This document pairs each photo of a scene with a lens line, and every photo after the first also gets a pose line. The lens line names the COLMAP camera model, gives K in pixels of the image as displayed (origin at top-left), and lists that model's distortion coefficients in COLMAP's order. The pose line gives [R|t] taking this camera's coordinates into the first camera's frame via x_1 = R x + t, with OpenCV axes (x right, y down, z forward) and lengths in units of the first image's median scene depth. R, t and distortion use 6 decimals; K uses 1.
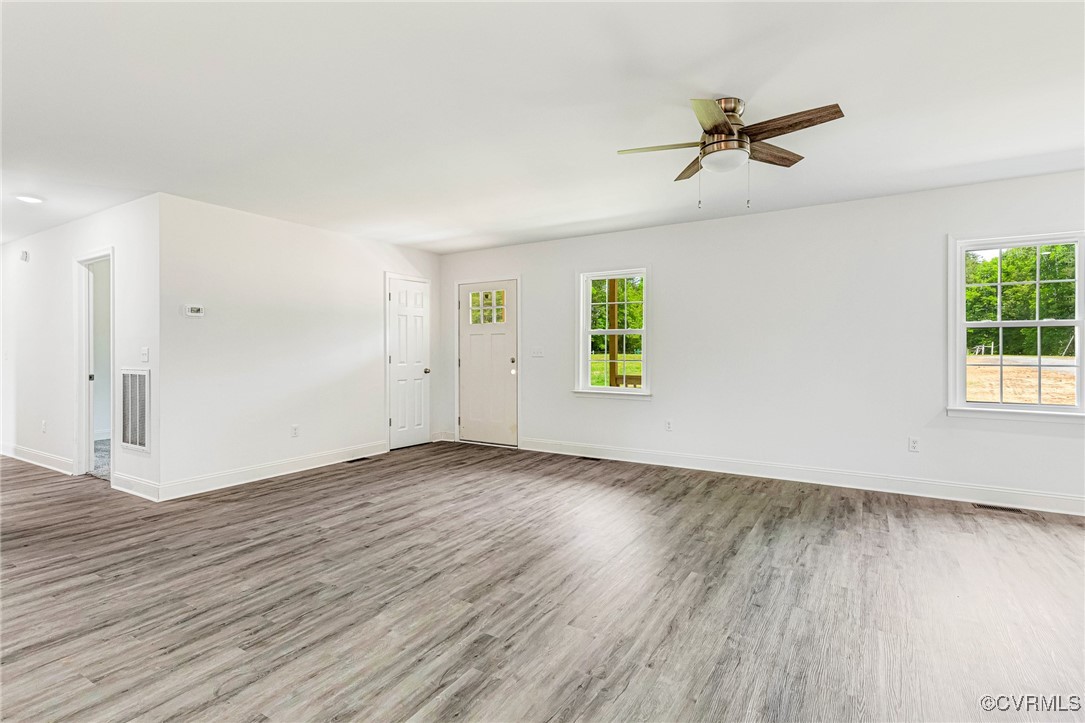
lens RADIAL K [[514.2, 0, 546.0], [0, 514.2, 350.5], [0, 0, 1]] dist [0.006599, -0.000148]
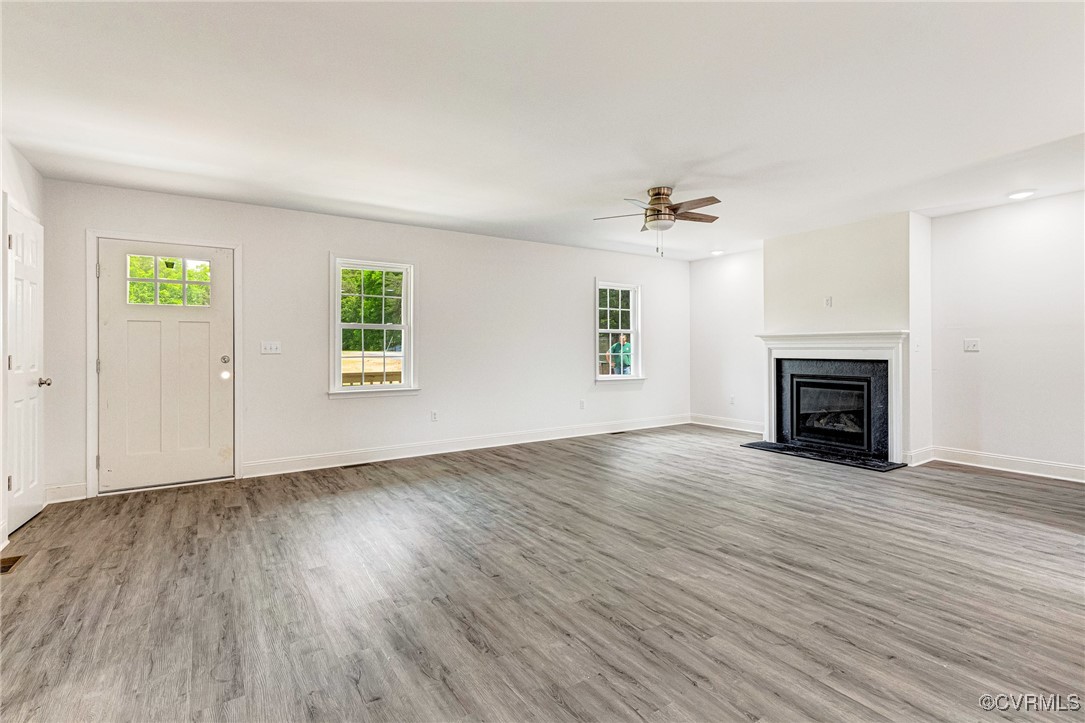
lens RADIAL K [[517.7, 0, 543.3], [0, 517.7, 344.3], [0, 0, 1]] dist [0.008407, -0.000628]
pose [[0.430720, 0.004989, 0.902472, -1.025334], [0.000433, 0.999983, -0.005735, 0.004161], [-0.902485, 0.002861, 0.430711, 0.529575]]
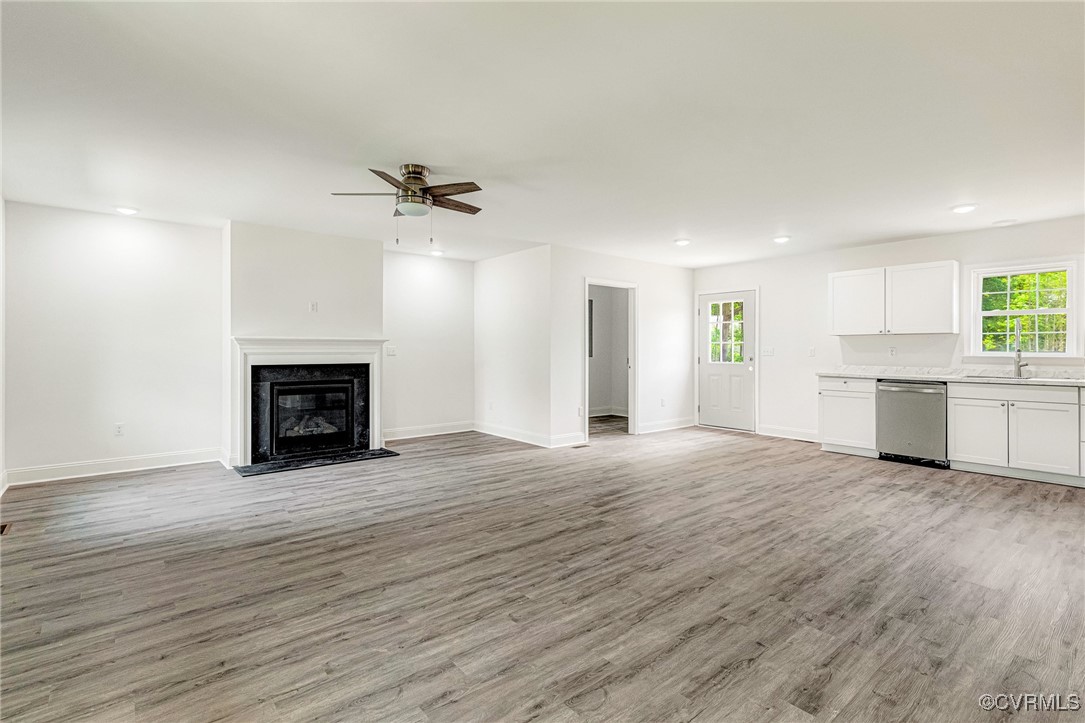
lens RADIAL K [[519.7, 0, 544.5], [0, 519.7, 348.8], [0, 0, 1]] dist [0.009030, -0.000254]
pose [[-0.948377, 0.001691, 0.317141, -0.340014], [-0.000393, 0.999979, -0.006509, 0.003186], [-0.317145, -0.006298, -0.948356, 1.809183]]
